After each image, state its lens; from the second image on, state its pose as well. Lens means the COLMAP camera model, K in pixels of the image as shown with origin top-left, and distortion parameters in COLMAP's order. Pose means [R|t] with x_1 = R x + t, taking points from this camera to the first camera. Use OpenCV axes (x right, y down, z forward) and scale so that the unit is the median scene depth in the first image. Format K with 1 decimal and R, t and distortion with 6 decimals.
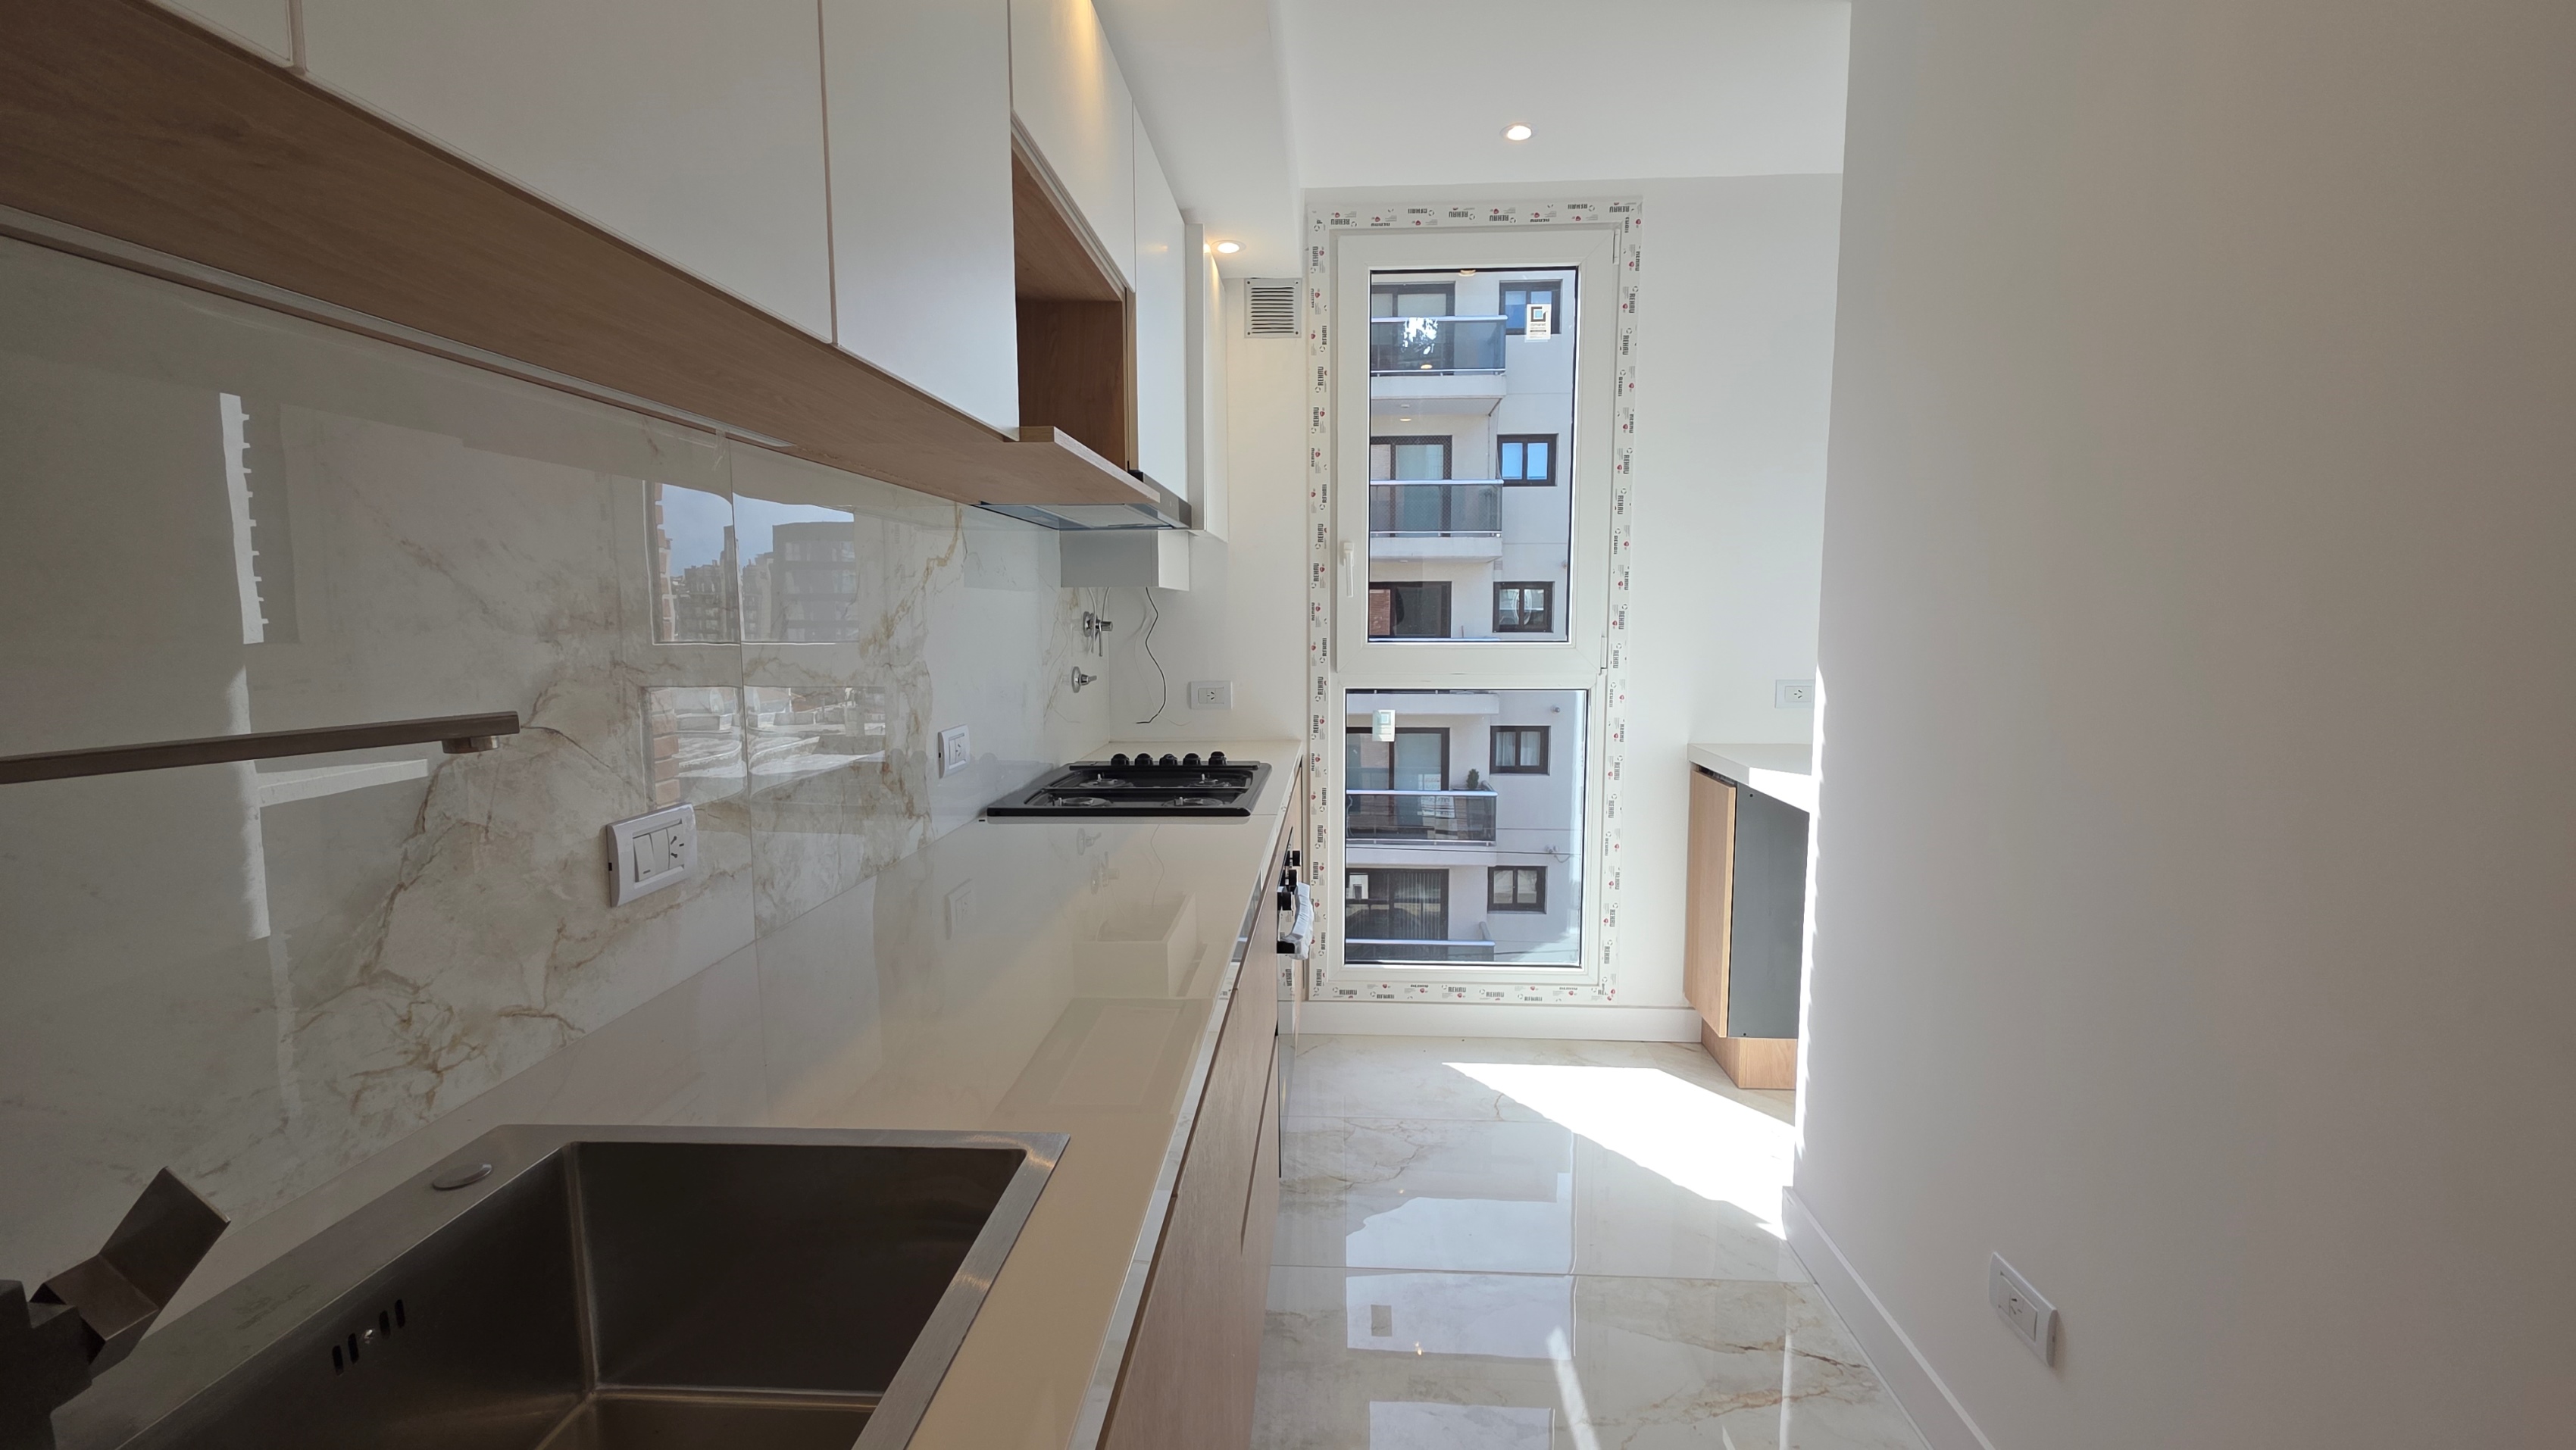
lens RADIAL K [[1017.5, 0, 1285.0], [0, 1017.5, 714.9], [0, 0, 1]] dist [0.011152, -0.007173]
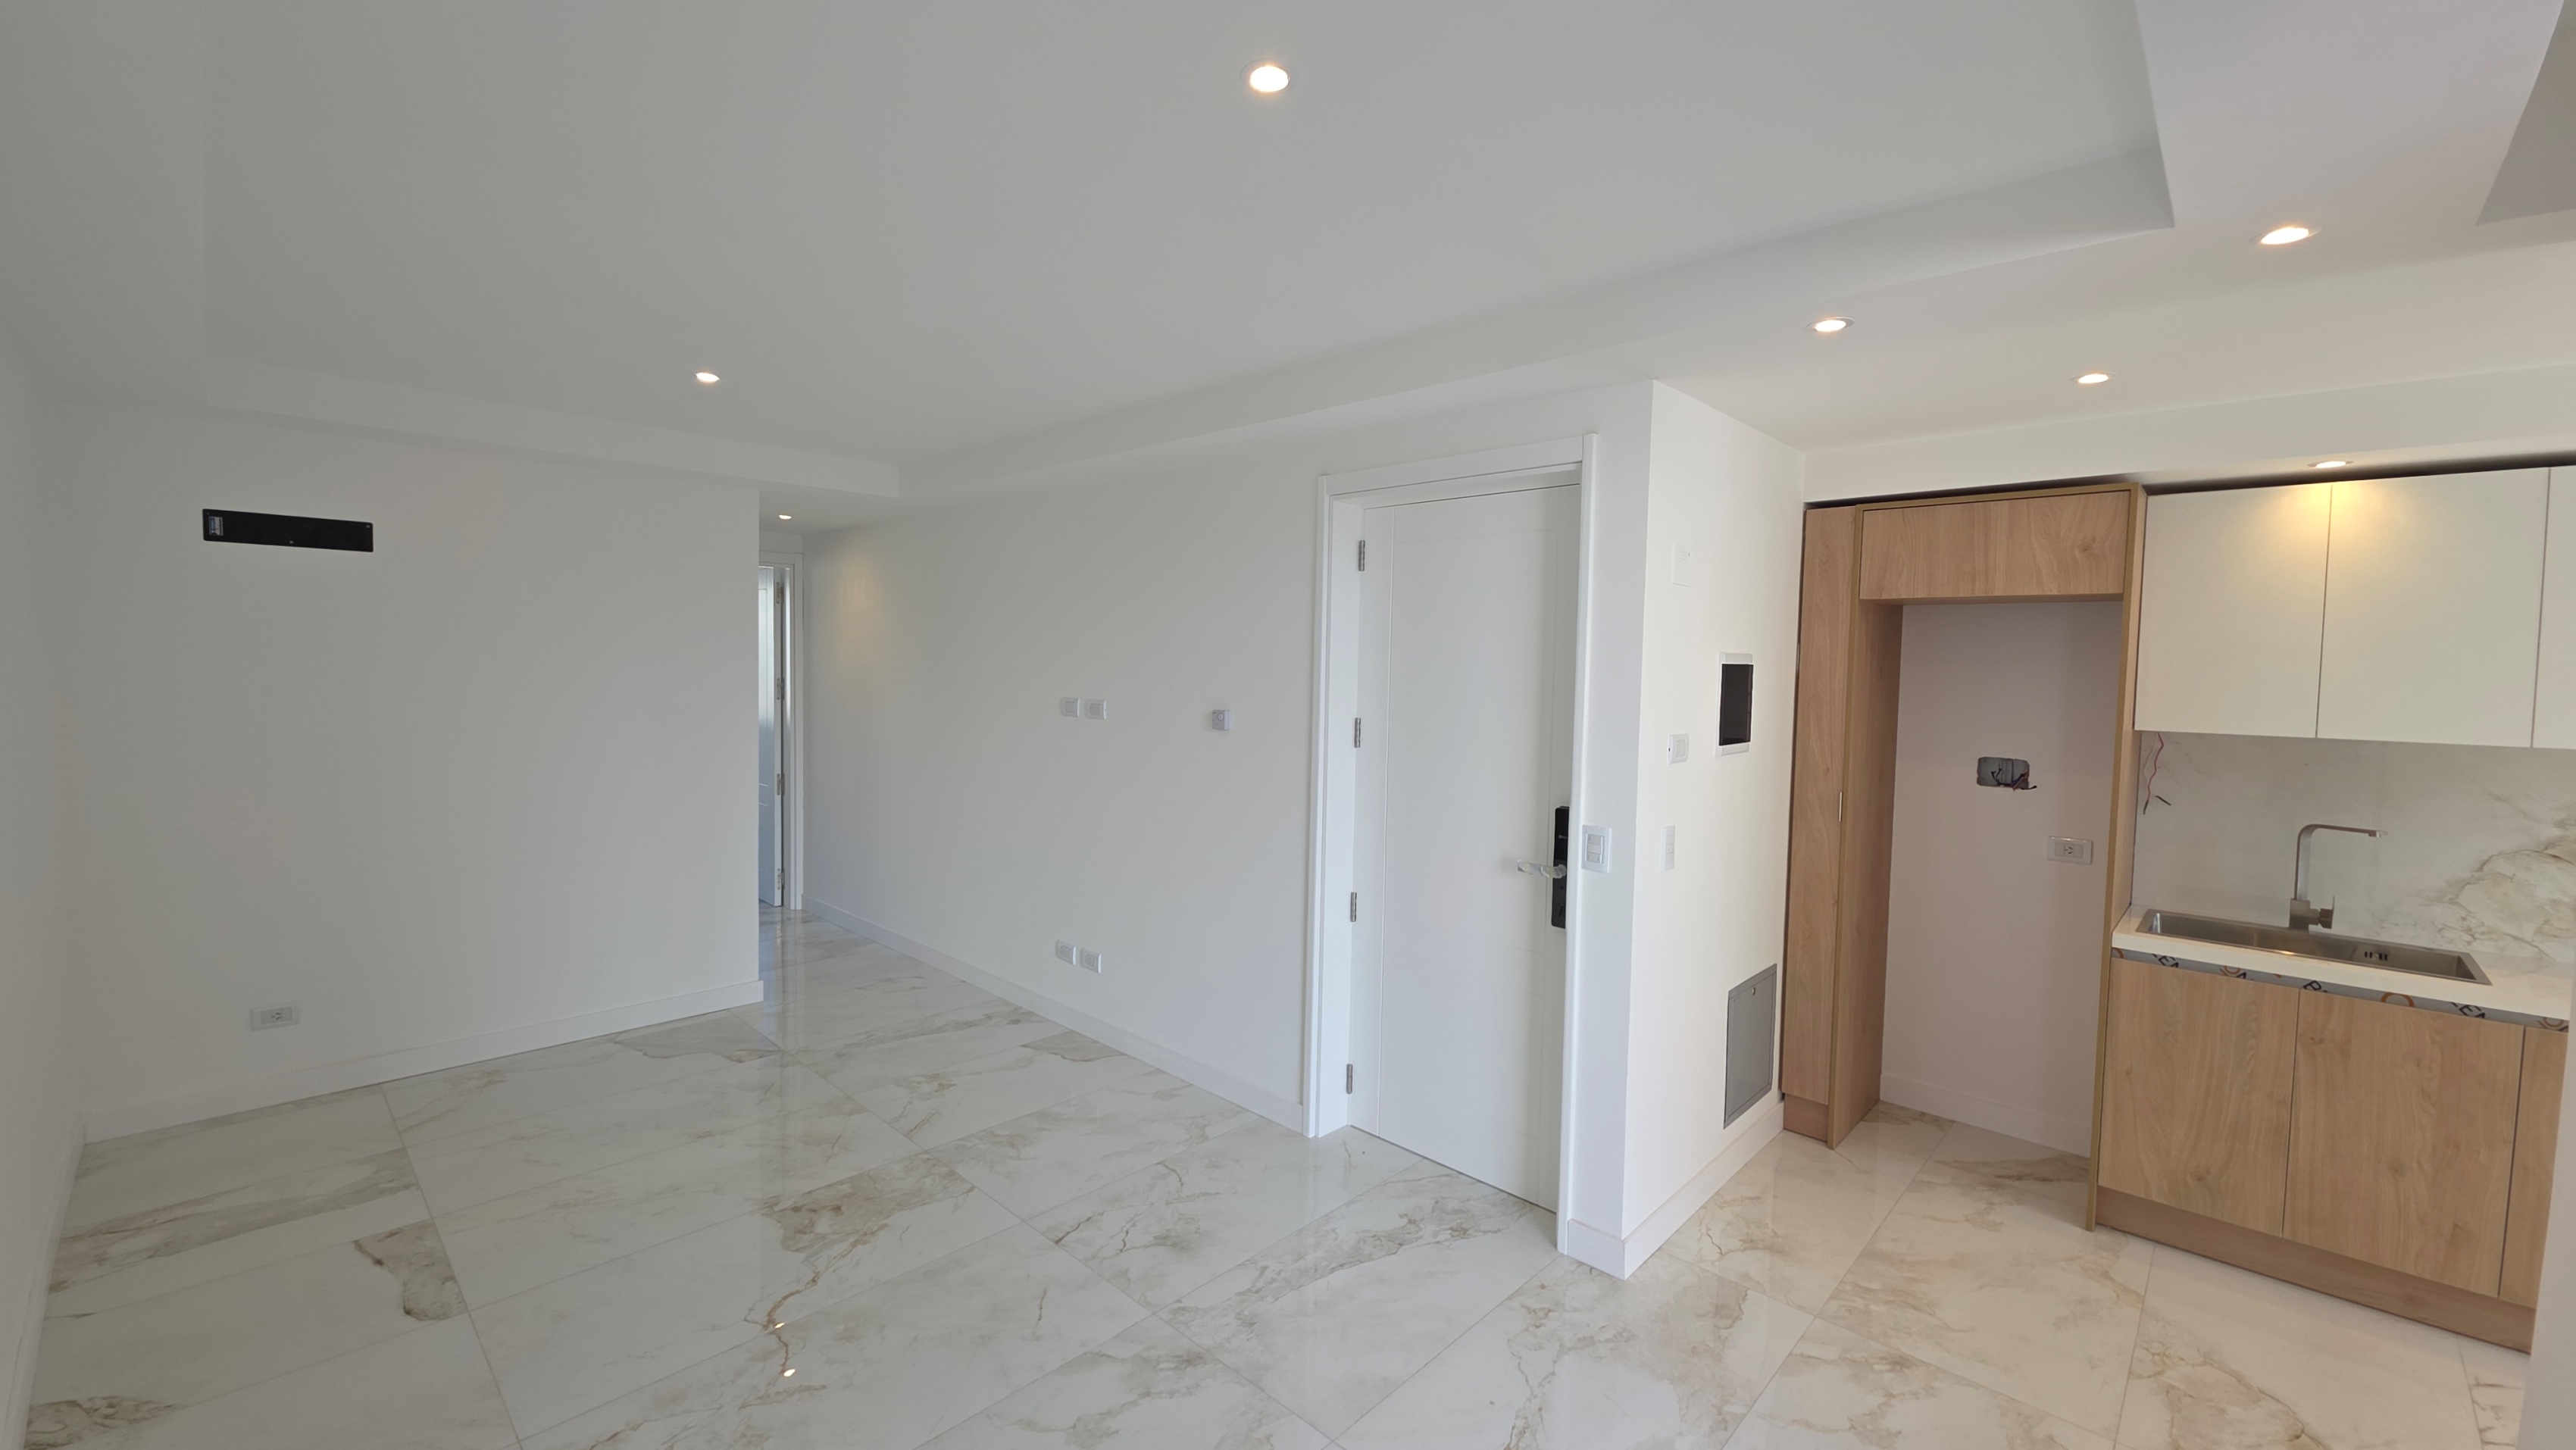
lens RADIAL K [[1017.5, 0, 1290.4], [0, 1017.5, 703.0], [0, 0, 1]] dist [0.011152, -0.007173]
pose [[-0.647997, 0.019588, -0.761391, 1.252811], [-0.095746, 0.989644, 0.106947, -0.124211], [0.755601, 0.142201, -0.639411, 0.007185]]
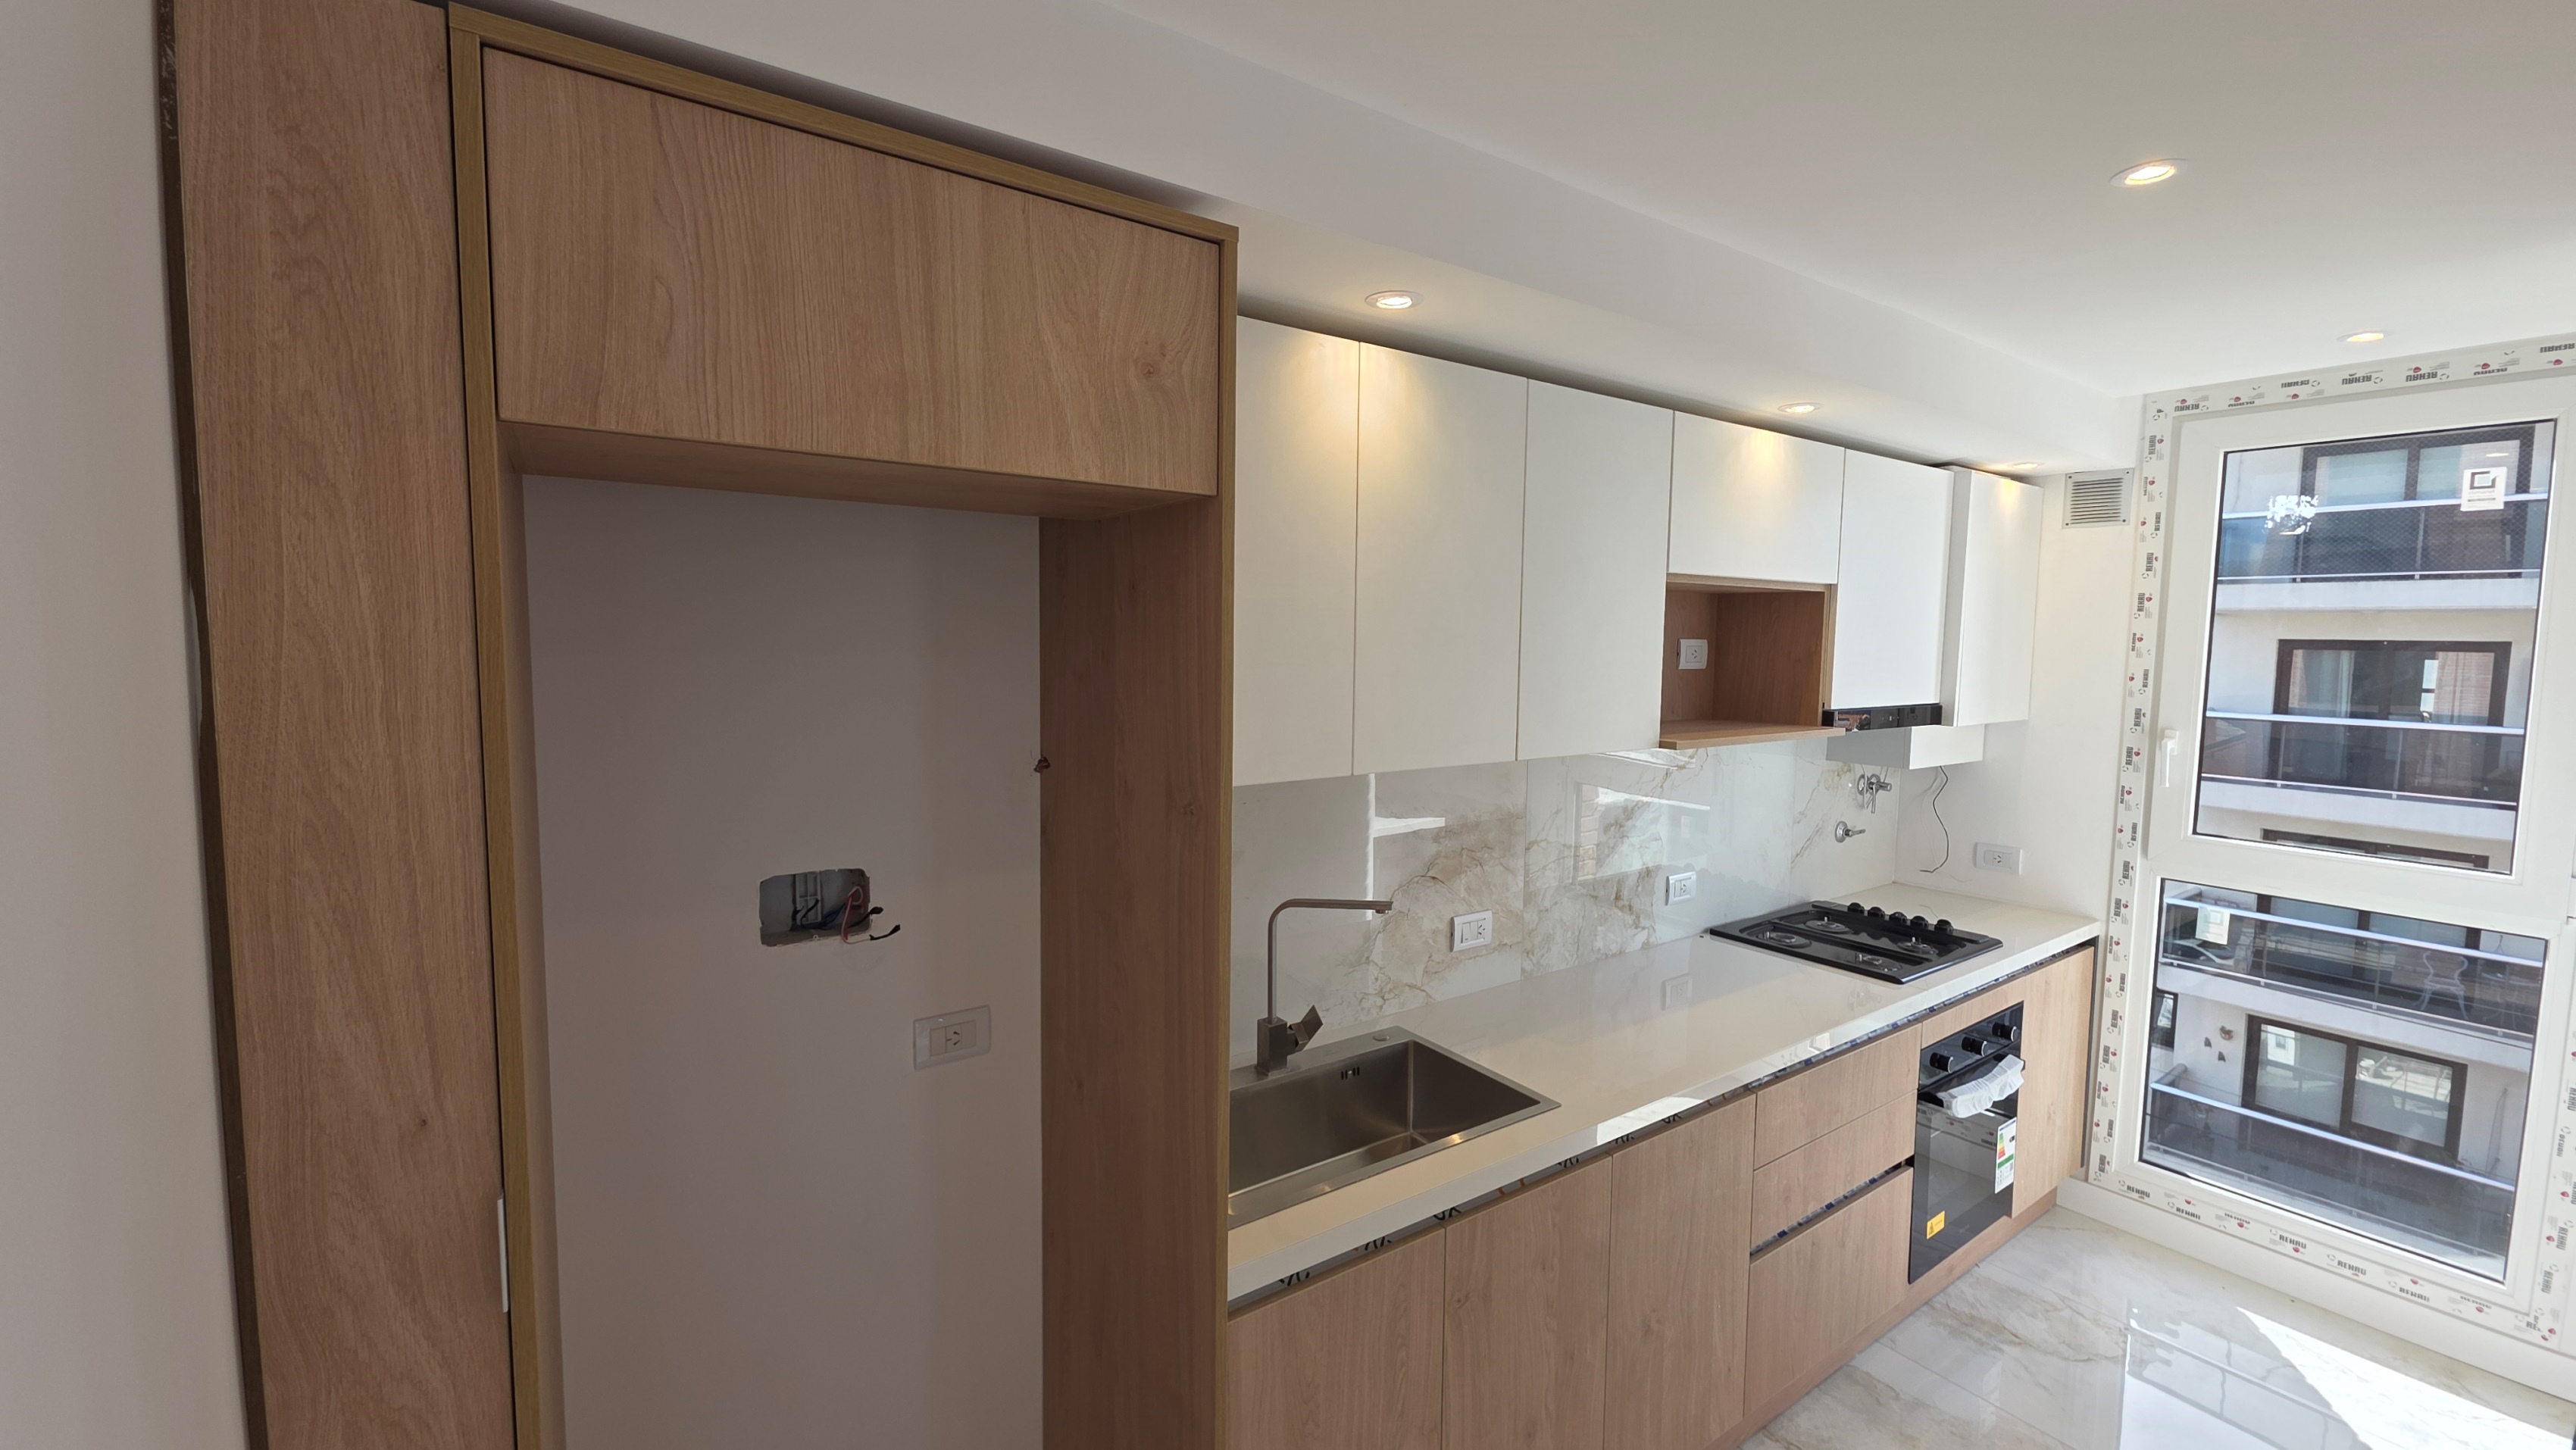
lens RADIAL K [[1017.5, 0, 1289.8], [0, 1017.5, 711.8], [0, 0, 1]] dist [0.011152, -0.007173]
pose [[0.615360, 0.069919, -0.785139, 0.308795], [-0.093946, 0.995464, 0.015019, -0.122104], [0.782628, 0.064519, 0.619138, -0.263071]]
